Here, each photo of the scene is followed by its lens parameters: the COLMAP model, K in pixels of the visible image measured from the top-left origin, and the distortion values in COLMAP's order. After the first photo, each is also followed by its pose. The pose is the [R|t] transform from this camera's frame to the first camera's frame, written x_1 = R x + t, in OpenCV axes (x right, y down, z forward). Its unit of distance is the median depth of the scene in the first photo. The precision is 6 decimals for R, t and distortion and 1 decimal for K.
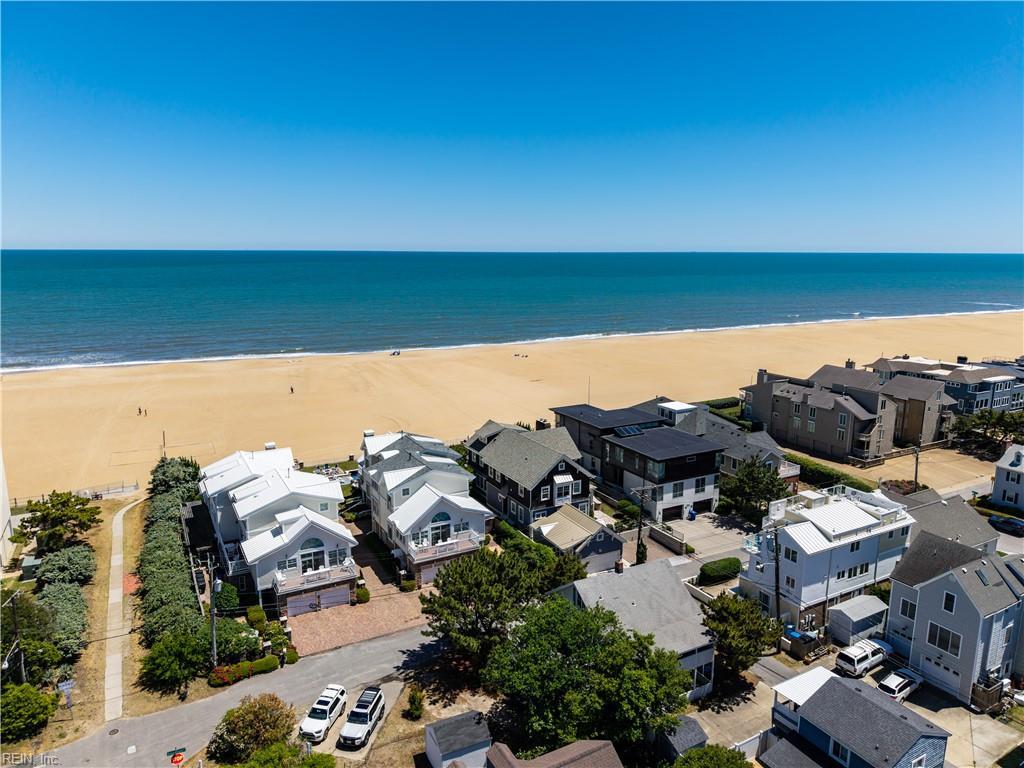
lens RADIAL K [[679.3, 0, 509.5], [0, 679.3, 403.2], [0, 0, 1]] dist [0.063885, -0.078841]
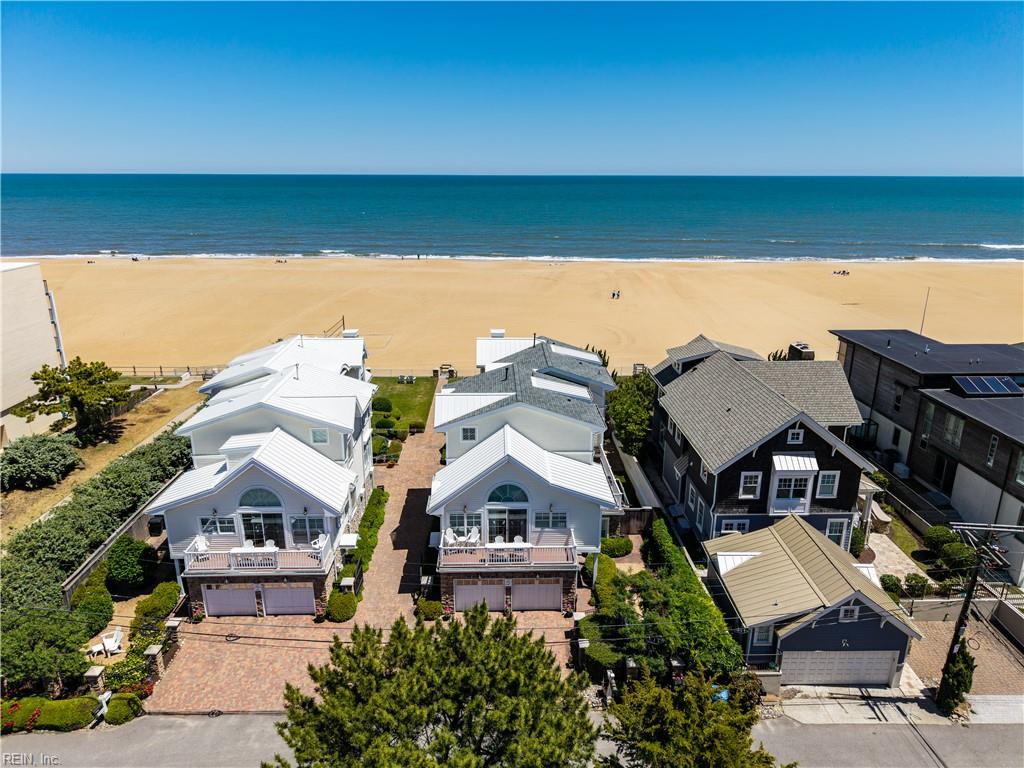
lens RADIAL K [[679.3, 0, 509.5], [0, 679.3, 403.2], [0, 0, 1]] dist [0.063885, -0.078841]
pose [[0.892105, 0.146381, -0.427459, 0.099151], [-0.101427, 0.986800, 0.126247, 0.030516], [0.440297, -0.069269, 0.895176, 0.488704]]
